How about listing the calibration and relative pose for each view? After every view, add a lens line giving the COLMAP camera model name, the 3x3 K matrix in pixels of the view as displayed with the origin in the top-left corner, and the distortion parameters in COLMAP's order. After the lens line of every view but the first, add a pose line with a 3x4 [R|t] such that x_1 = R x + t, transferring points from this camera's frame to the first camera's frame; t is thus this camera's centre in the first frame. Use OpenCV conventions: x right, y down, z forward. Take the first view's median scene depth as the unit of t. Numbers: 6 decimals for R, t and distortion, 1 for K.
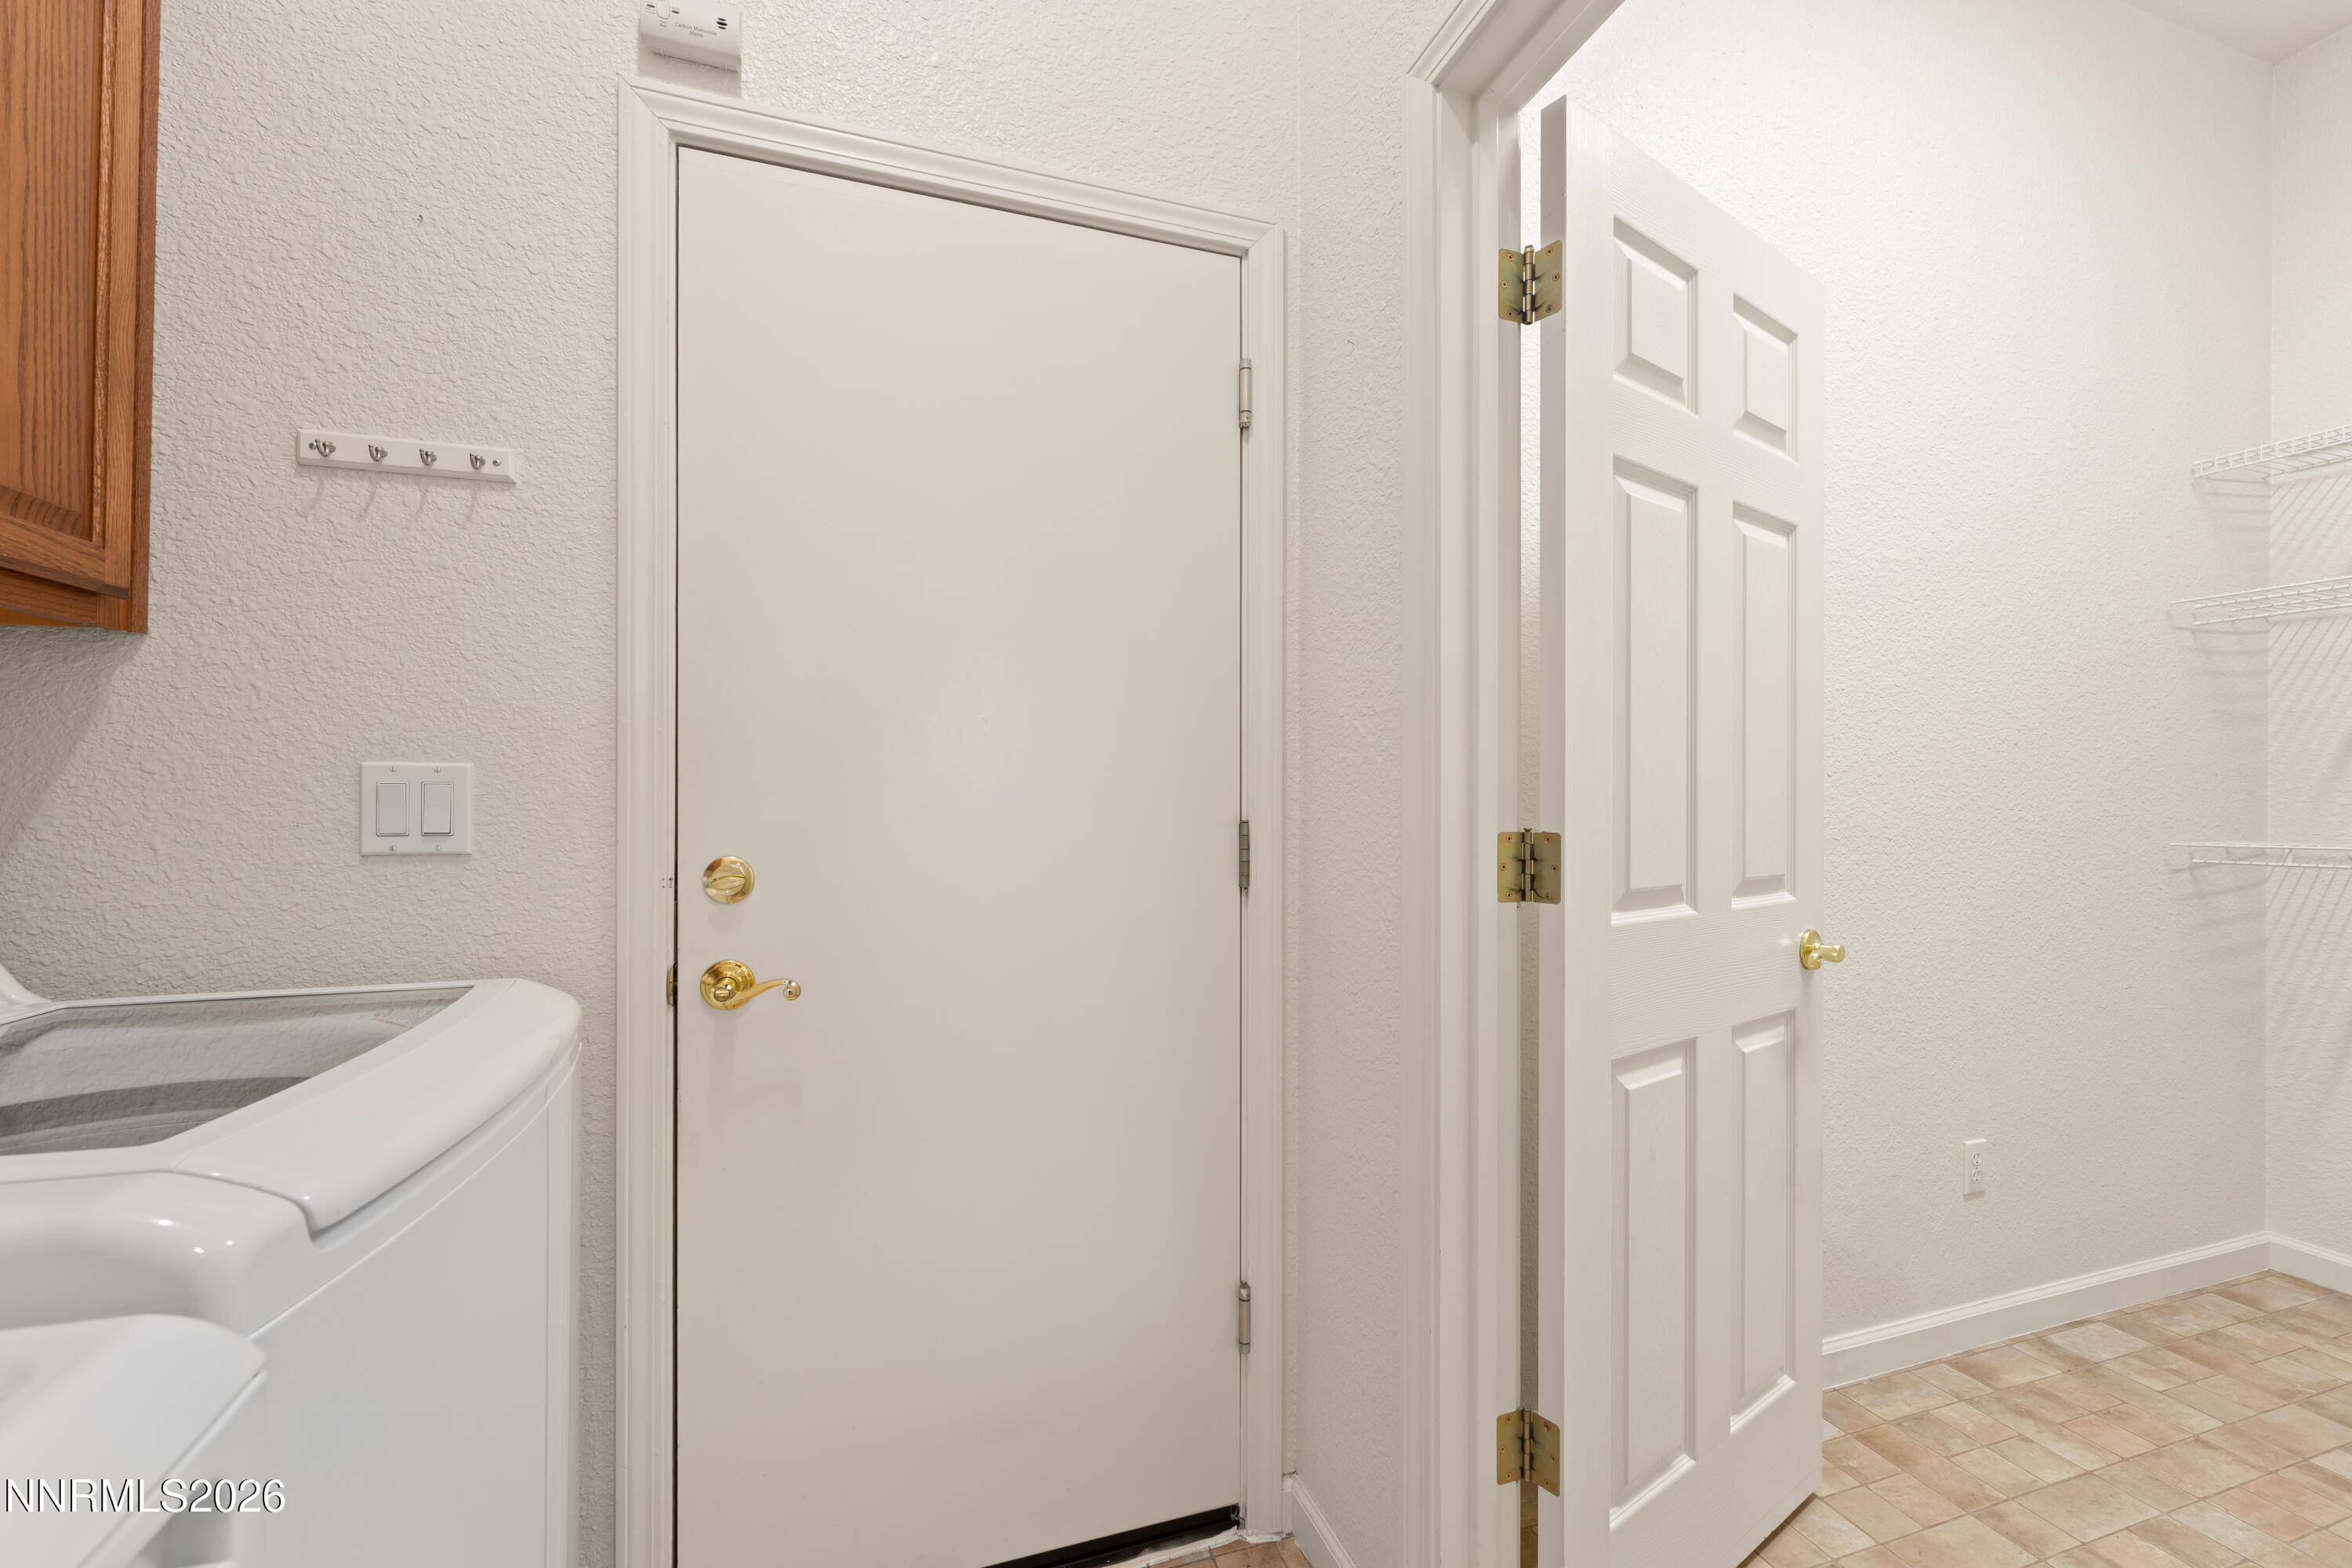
lens RADIAL K [[1190.1, 0, 1266.2], [0, 1190.1, 761.8], [0, 0, 1]] dist [0.039932, -0.058927]
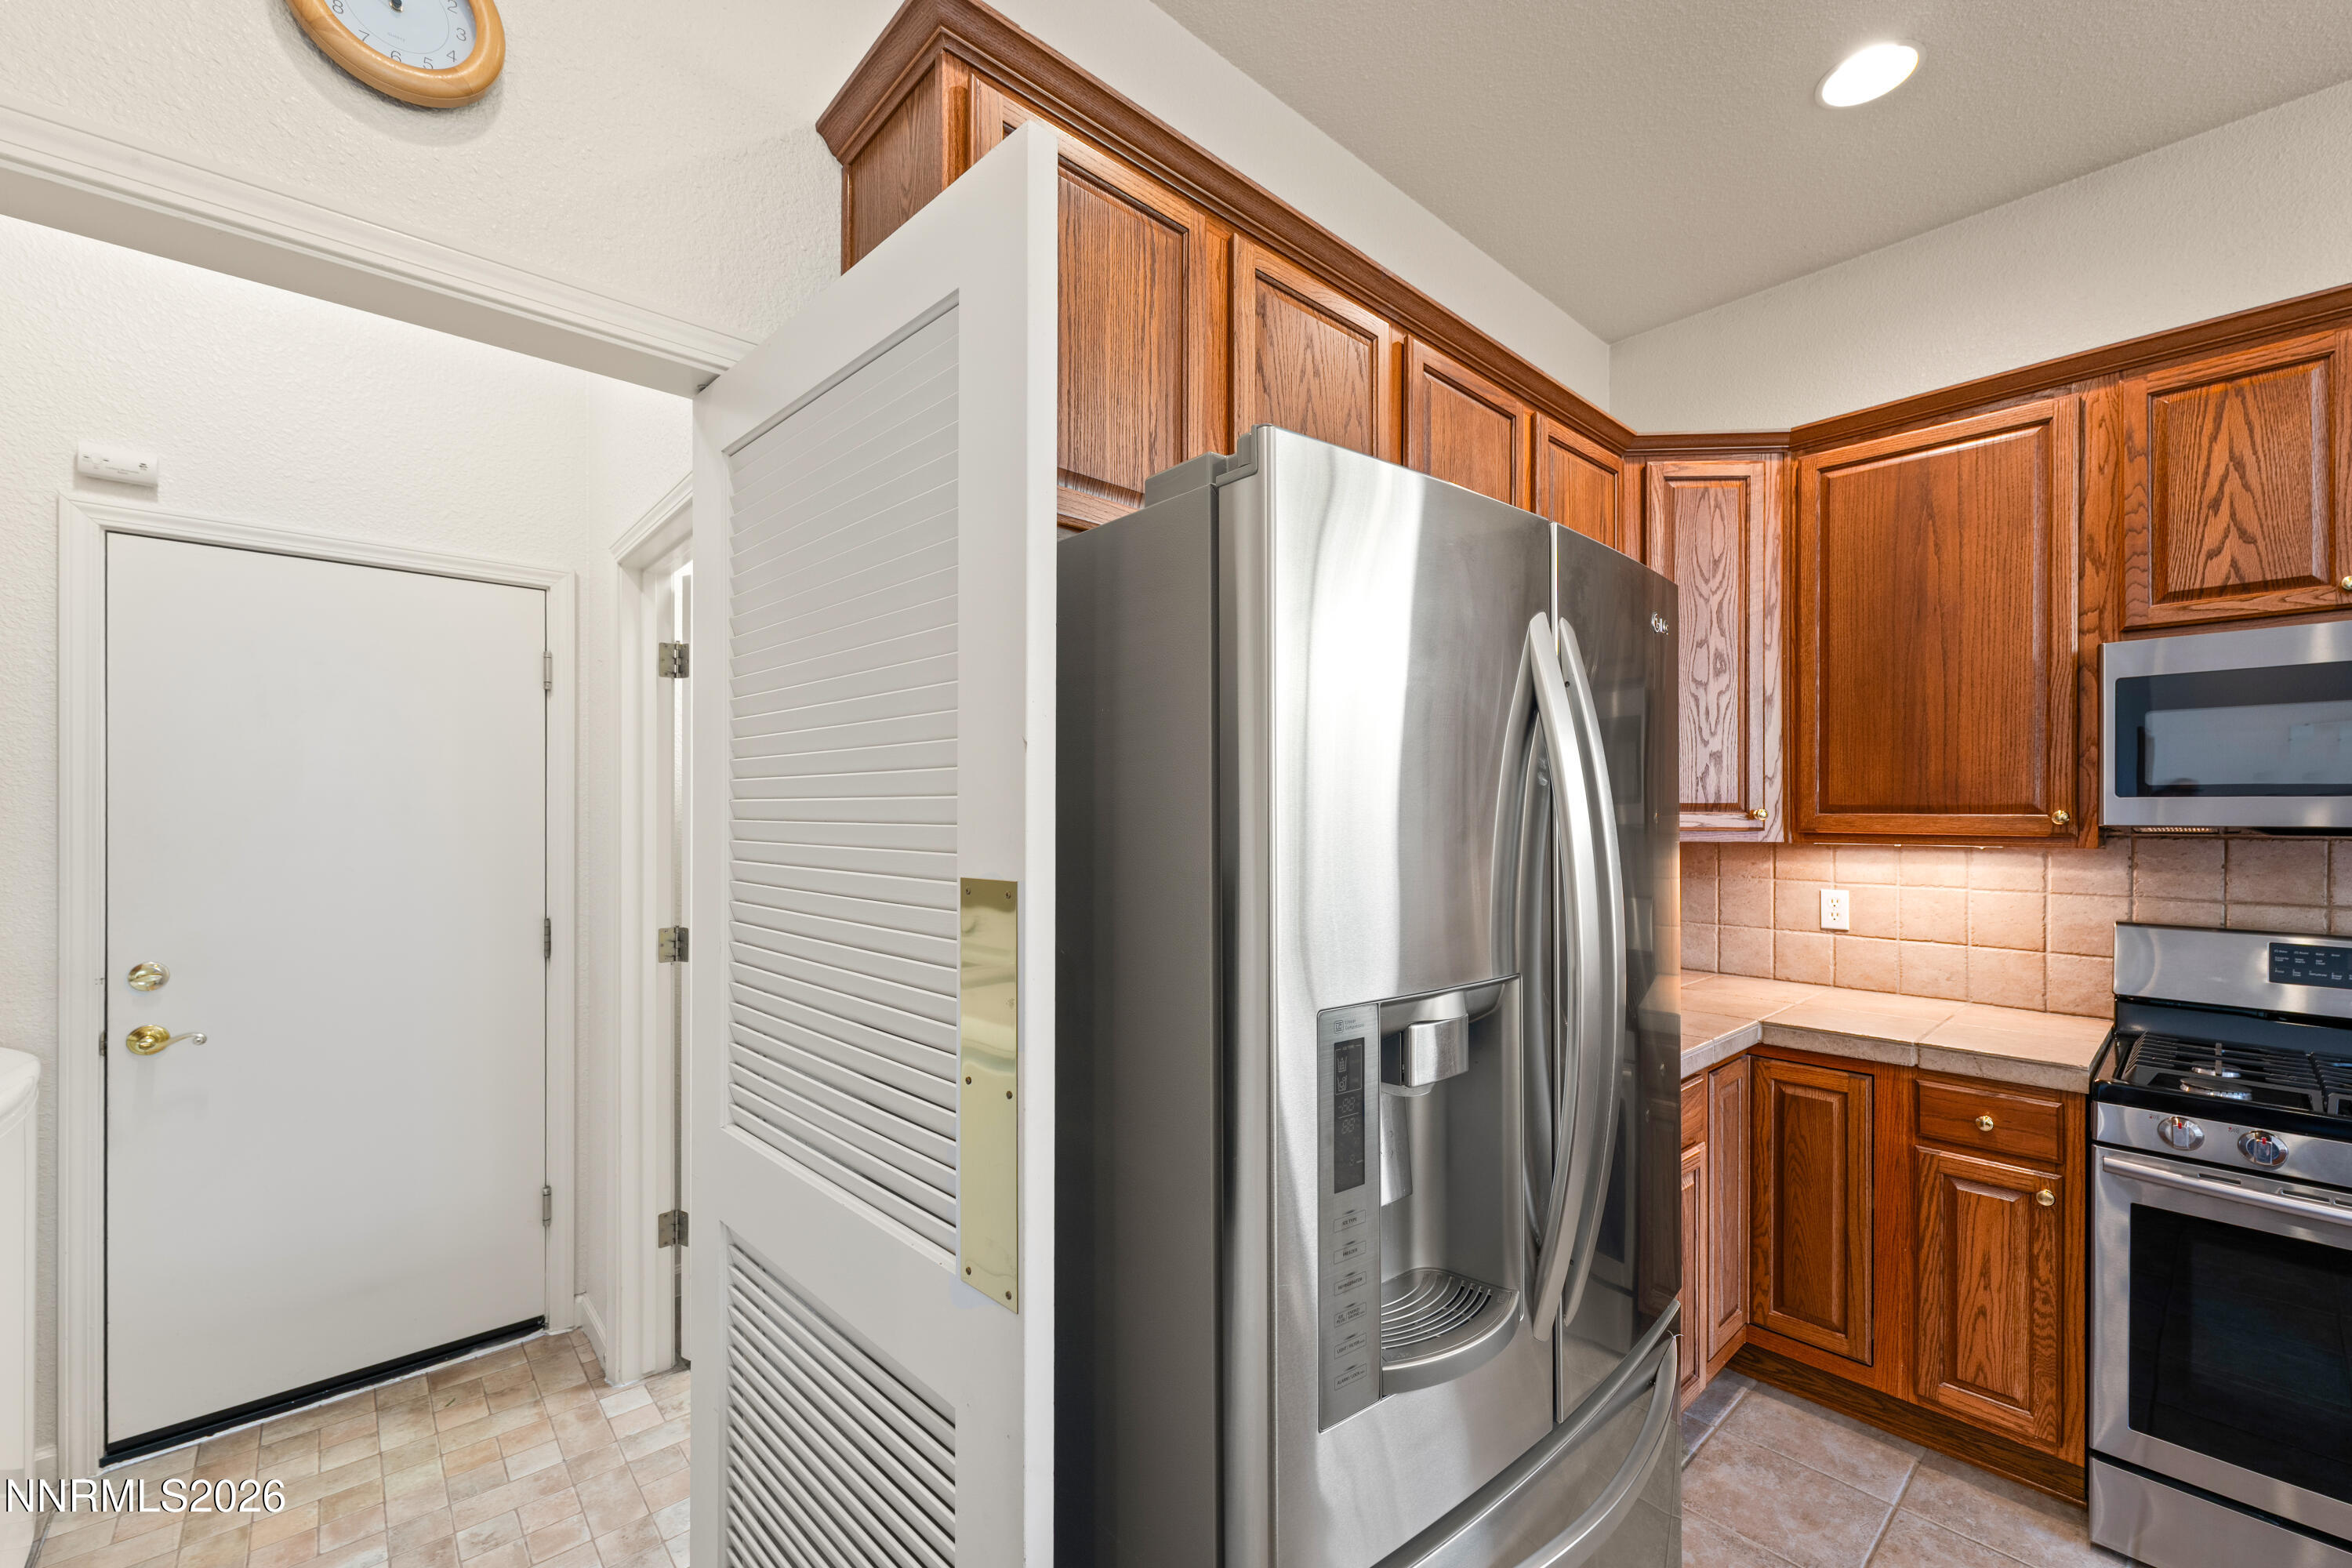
lens RADIAL K [[950.8, 0, 1169.0], [0, 950.8, 814.2], [0, 0, 1]] dist [-0.000307, 0.000009]
pose [[0.914328, 0.000468, 0.404973, 0.317824], [-0.001242, 0.999998, 0.001649, -0.133551], [-0.404972, -0.002011, 0.914327, -0.795390]]
